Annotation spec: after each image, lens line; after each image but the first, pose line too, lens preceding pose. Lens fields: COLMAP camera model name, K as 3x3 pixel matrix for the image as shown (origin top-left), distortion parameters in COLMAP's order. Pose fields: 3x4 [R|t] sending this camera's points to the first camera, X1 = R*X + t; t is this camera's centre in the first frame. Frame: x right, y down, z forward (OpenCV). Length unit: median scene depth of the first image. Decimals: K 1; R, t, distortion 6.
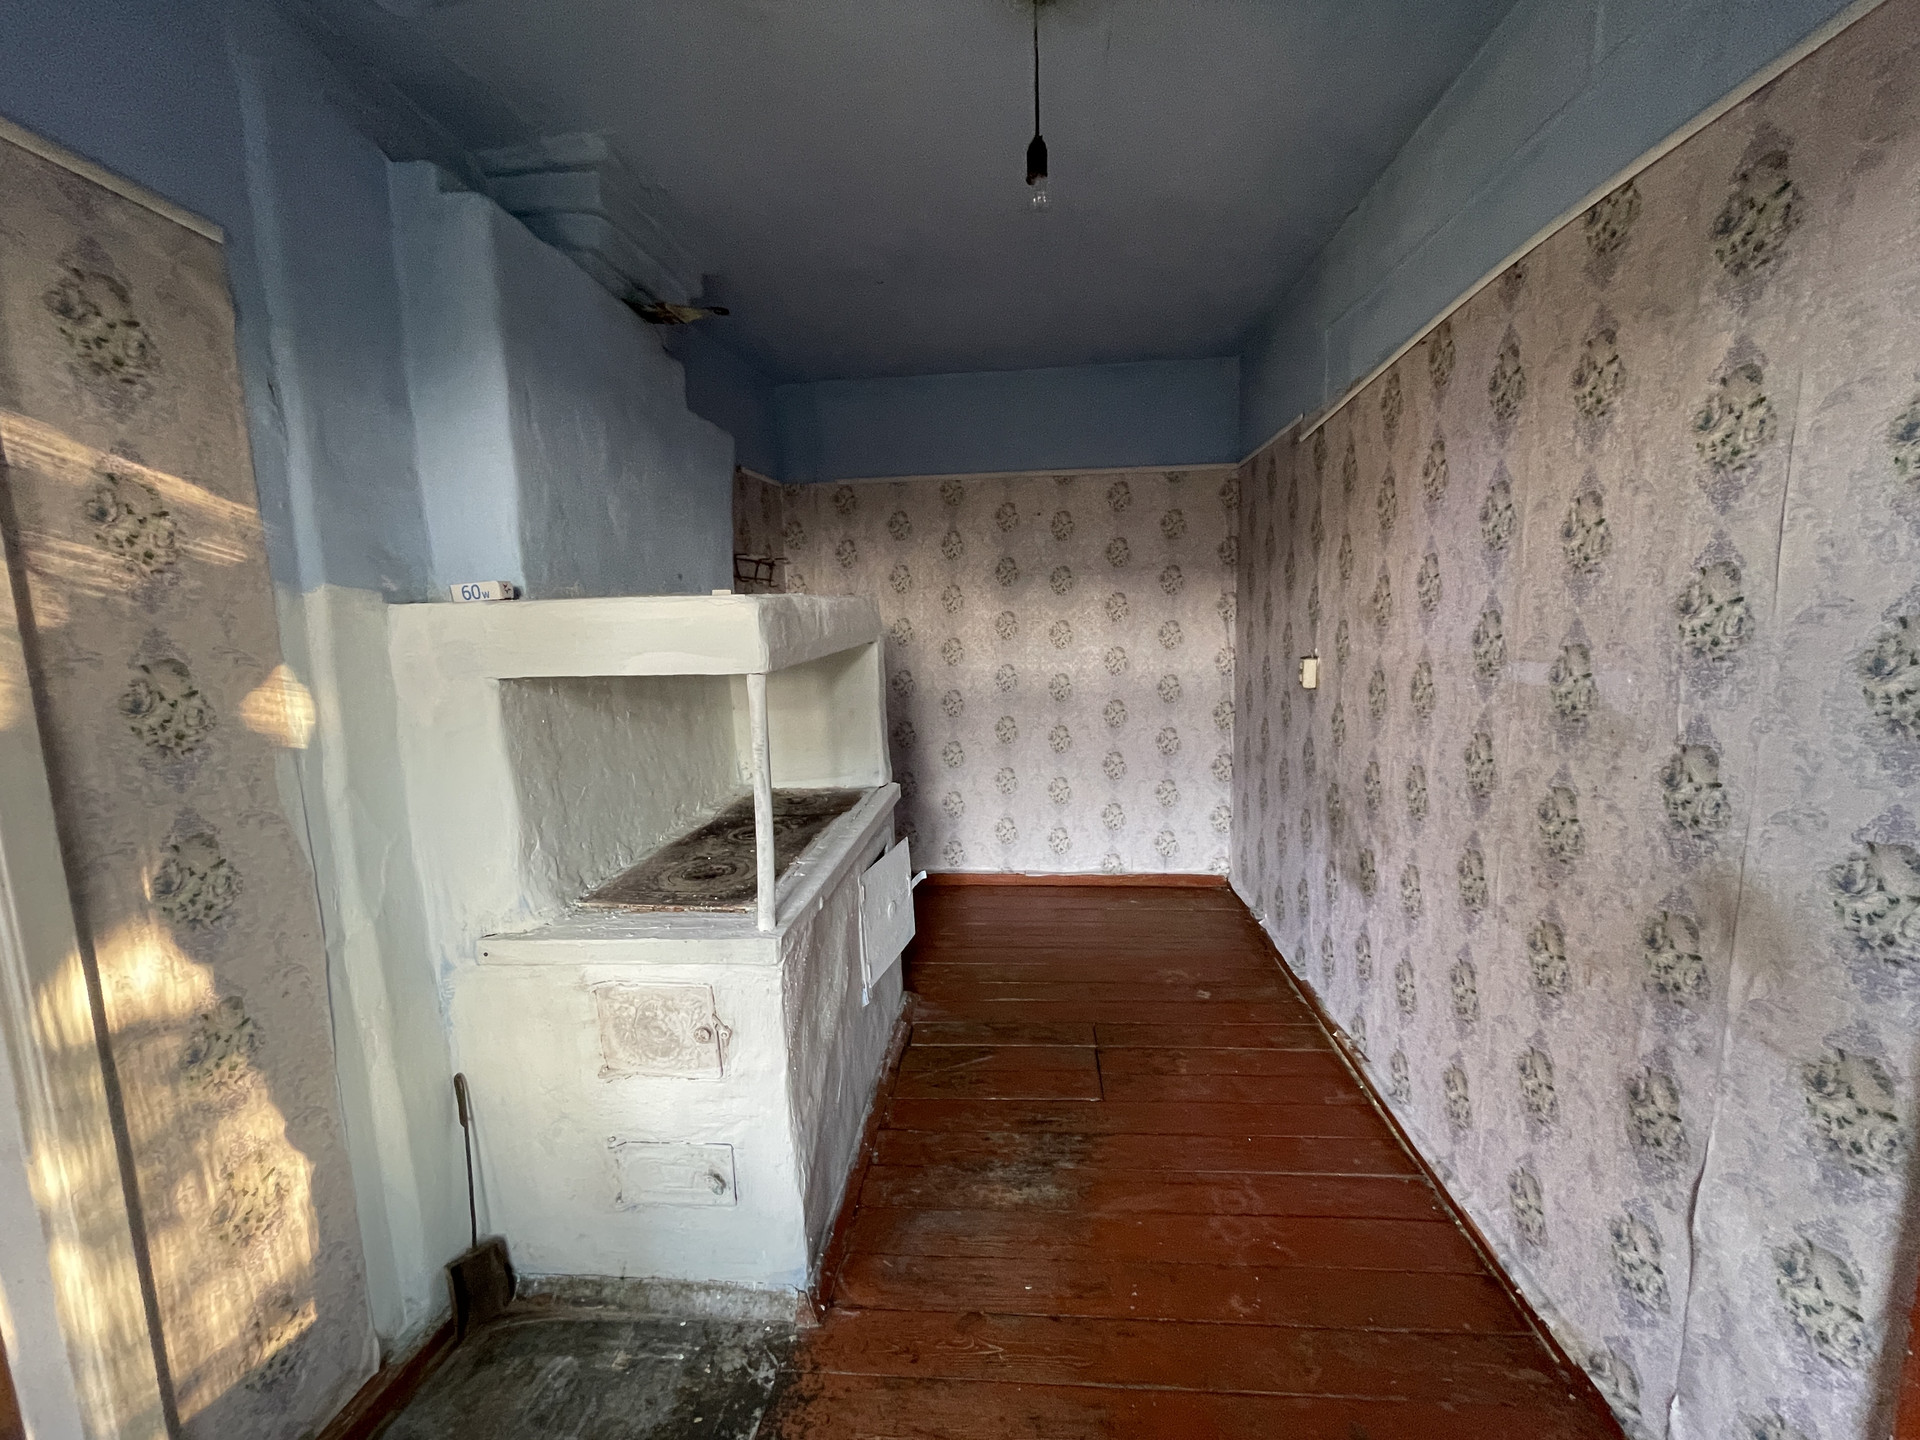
lens RADIAL K [[767.9, 0, 957.9], [0, 767.9, 715.6], [0, 0, 1]] dist [-0.007259, 0.000290]
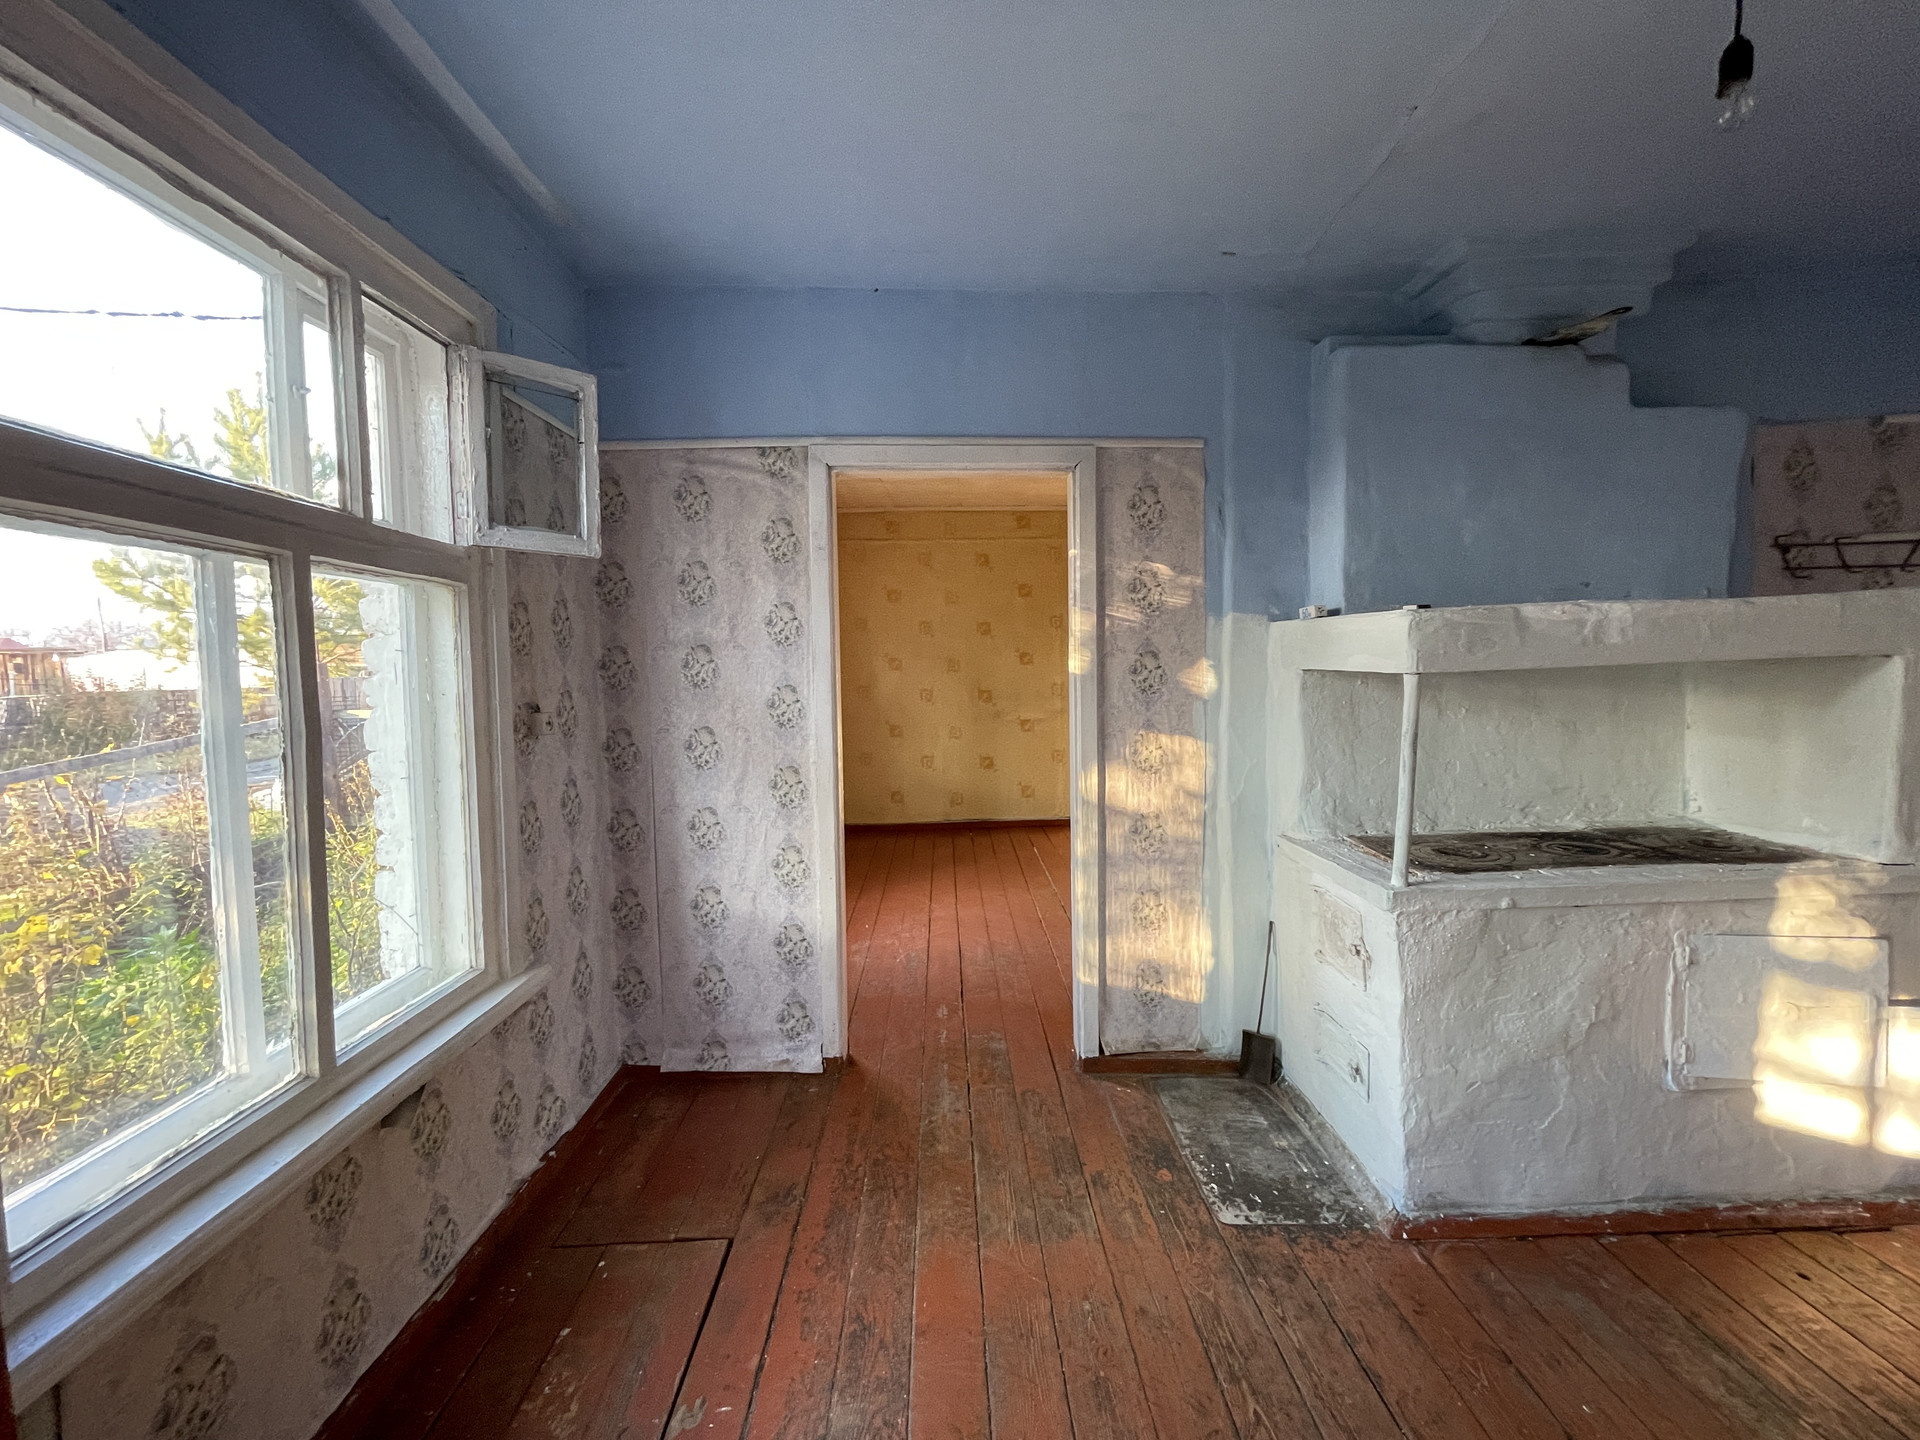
lens RADIAL K [[767.9, 0, 952.1], [0, 767.9, 711.9], [0, 0, 1]] dist [-0.007259, 0.000290]
pose [[0.107939, 0.098589, -0.989257, 0.829423], [-0.109075, 0.990238, 0.086786, -0.020944], [0.988156, 0.098536, 0.117639, 0.132312]]
